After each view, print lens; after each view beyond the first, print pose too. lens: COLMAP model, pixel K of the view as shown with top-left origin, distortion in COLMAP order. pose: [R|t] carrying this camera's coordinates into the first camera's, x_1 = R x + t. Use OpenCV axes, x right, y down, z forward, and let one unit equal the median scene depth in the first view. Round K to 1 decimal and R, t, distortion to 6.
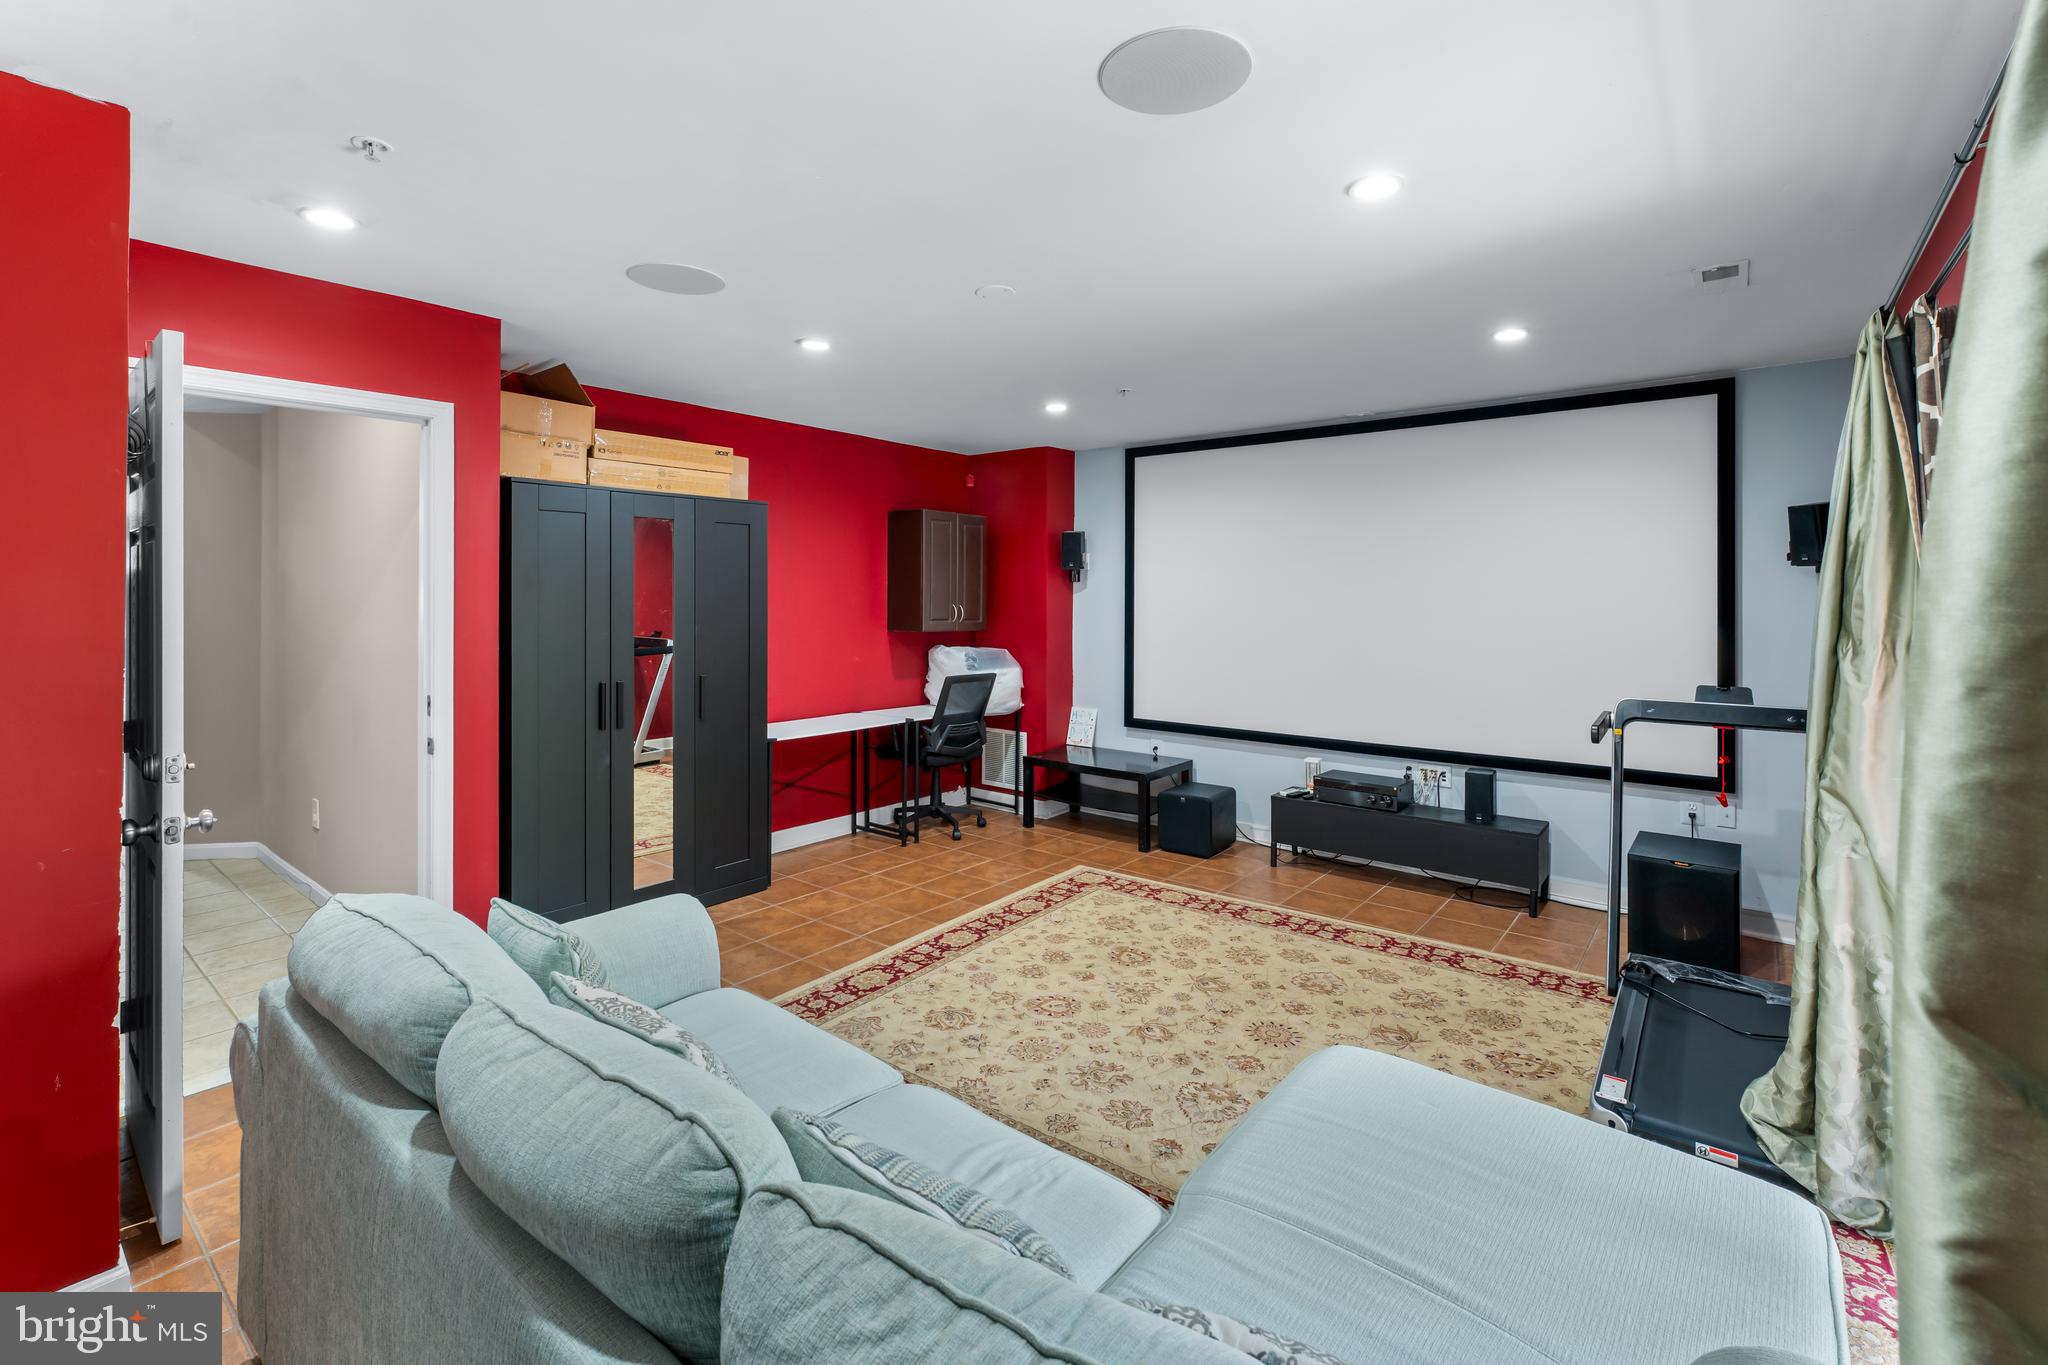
lens RADIAL K [[898.2, 0, 1040.8], [0, 898.2, 597.9], [0, 0, 1]] dist [0.002529, -0.000935]
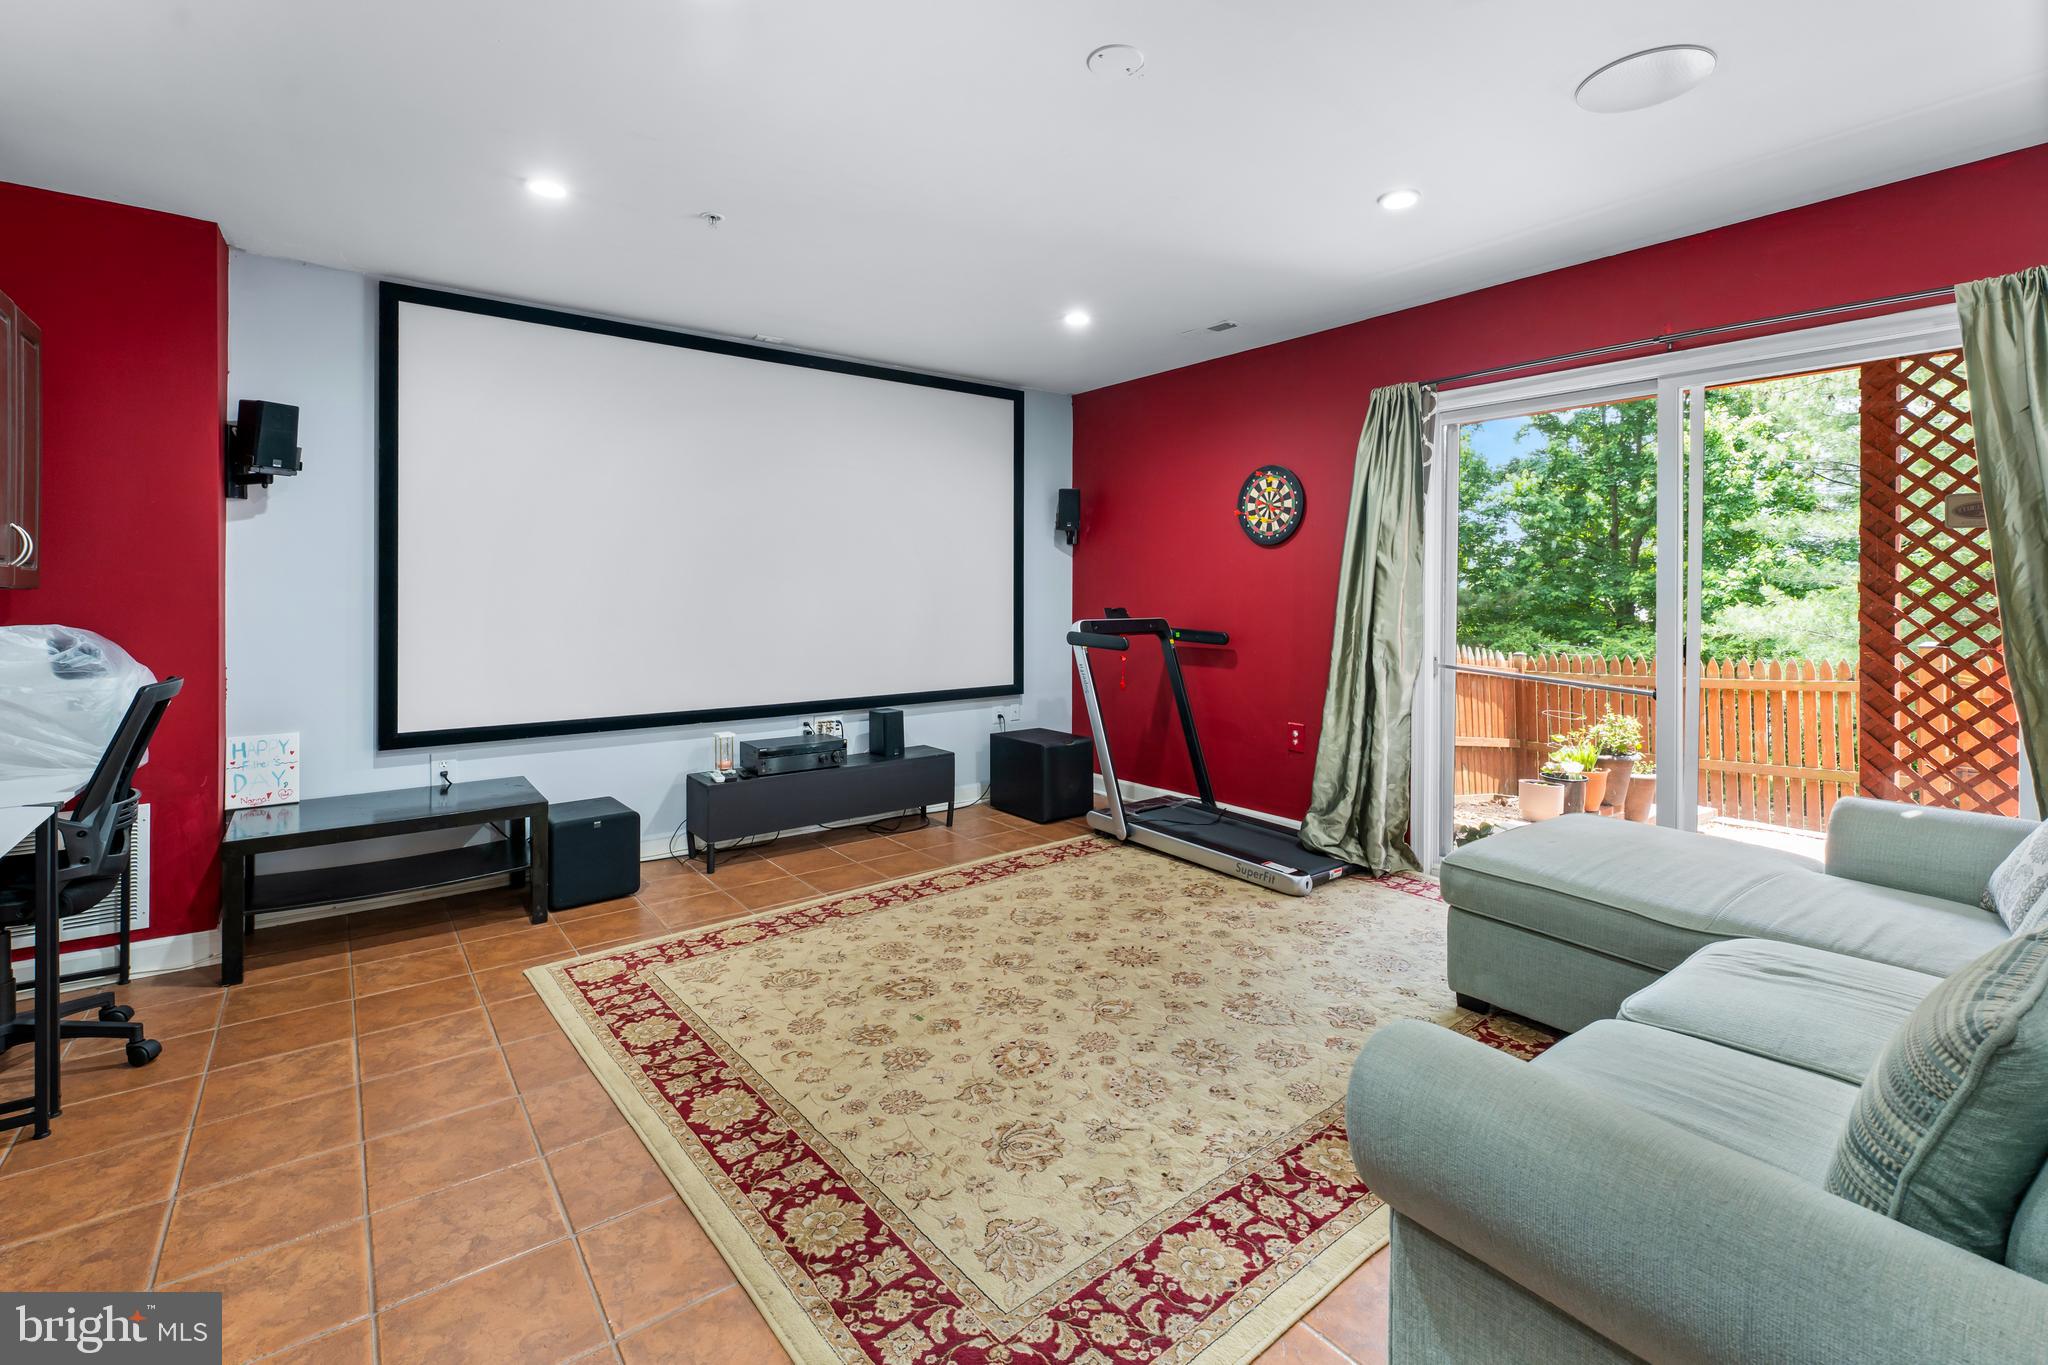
lens RADIAL K [[898.2, 0, 1028.9], [0, 898.2, 593.2], [0, 0, 1]] dist [0.002529, -0.000935]
pose [[0.246439, -0.005920, 0.969140, -0.613814], [0.002752, 0.999982, 0.005409, 0.061862], [-0.969154, 0.001334, 0.246450, 0.719021]]
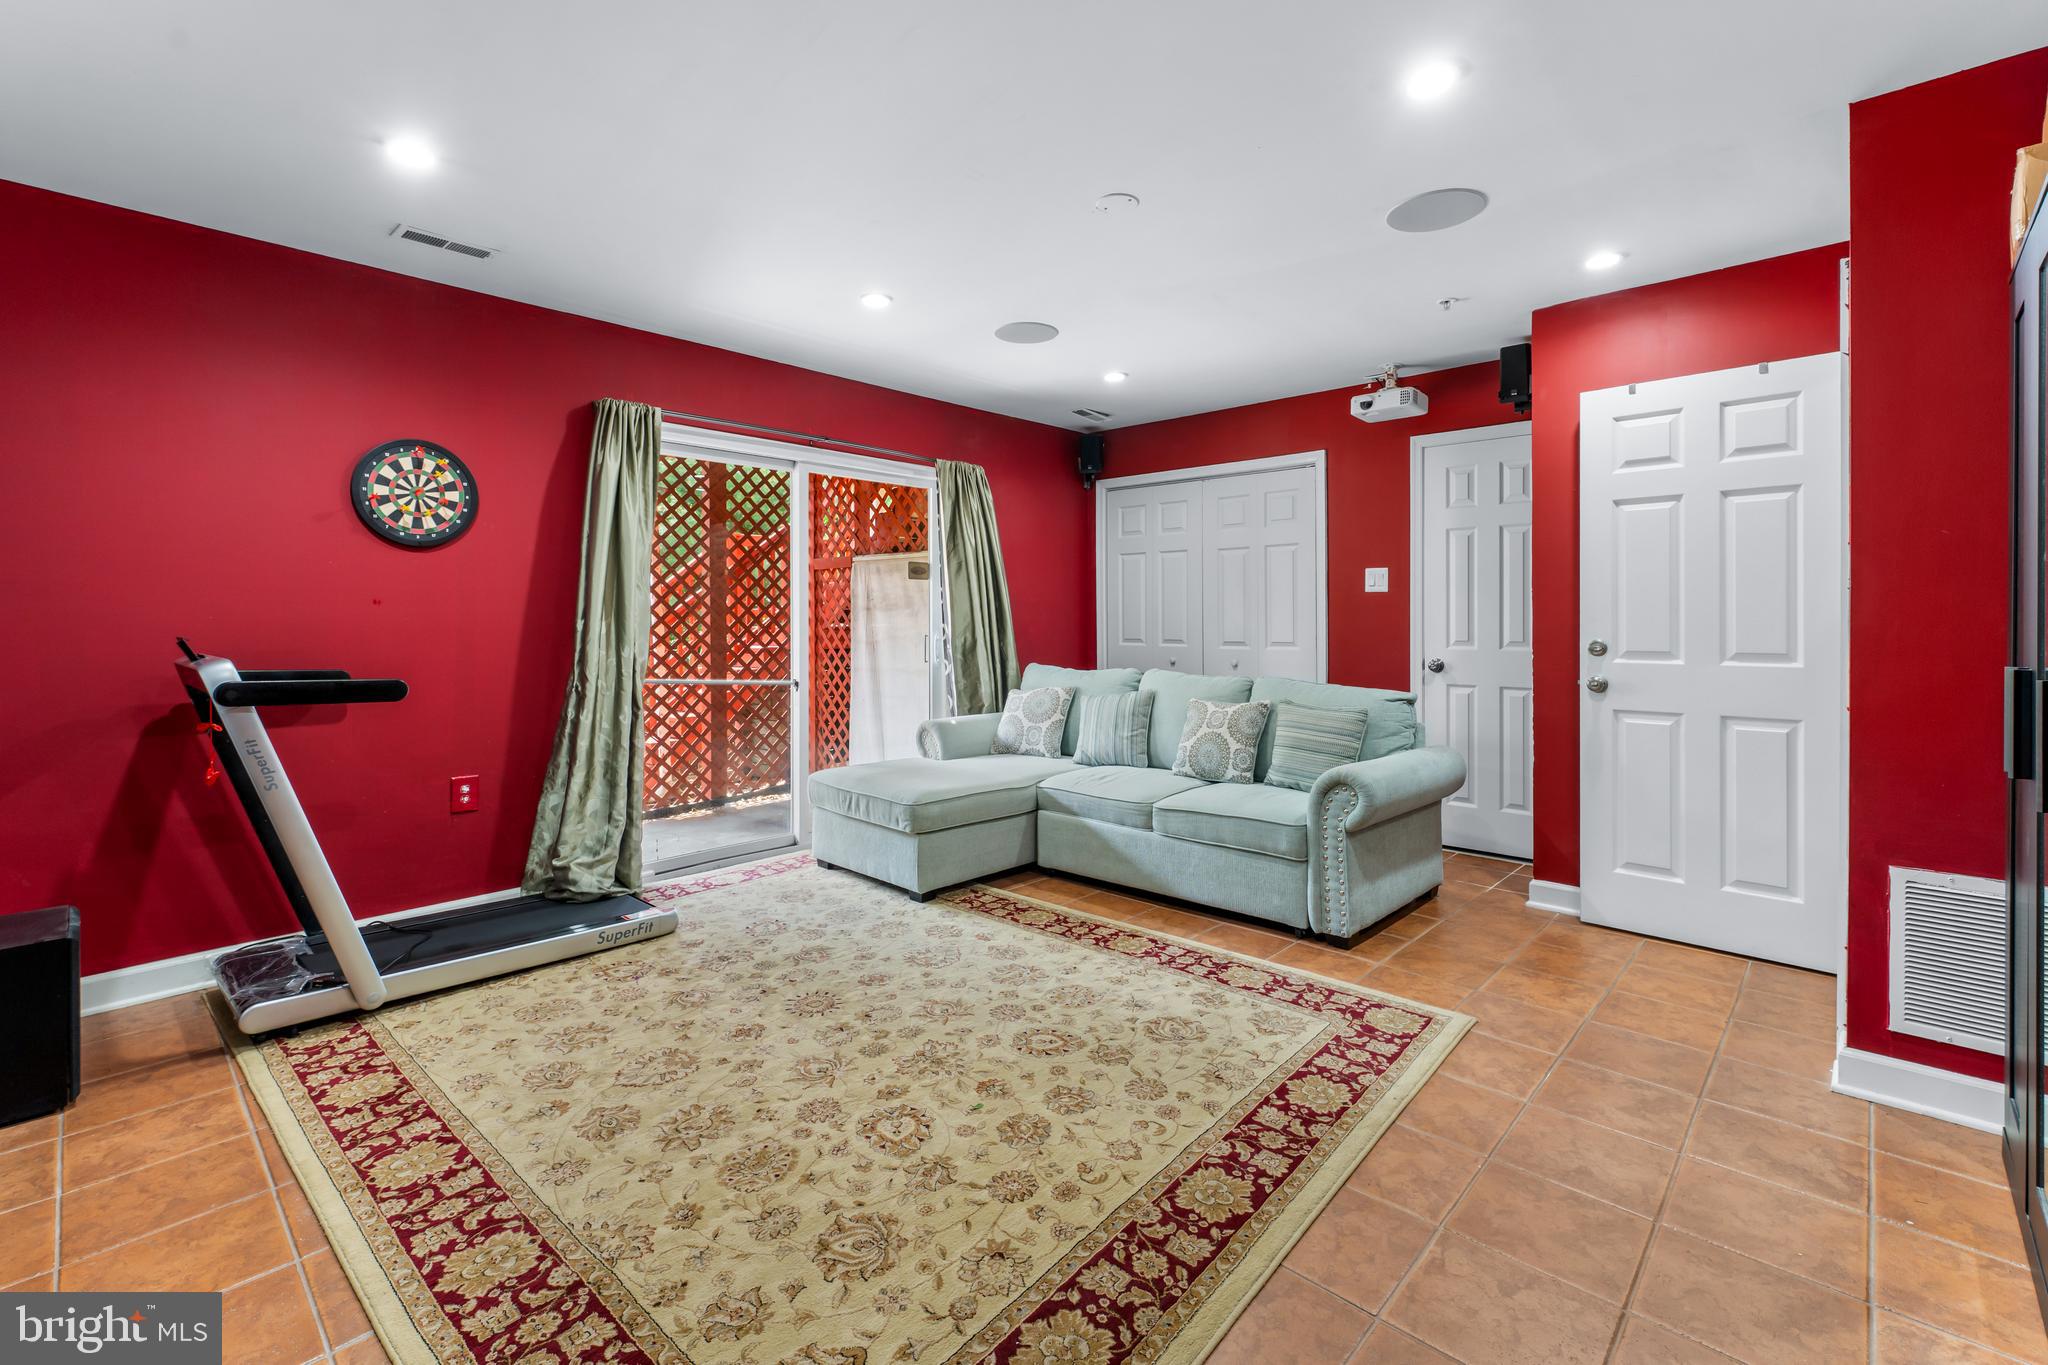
lens RADIAL K [[898.2, 0, 1032.1], [0, 898.2, 618.7], [0, 0, 1]] dist [0.002529, -0.000935]
pose [[-0.995863, -0.002703, 0.090826, -0.037704], [-0.002274, 0.999986, 0.004825, 0.071359], [-0.090838, 0.004599, -0.995855, 1.574335]]
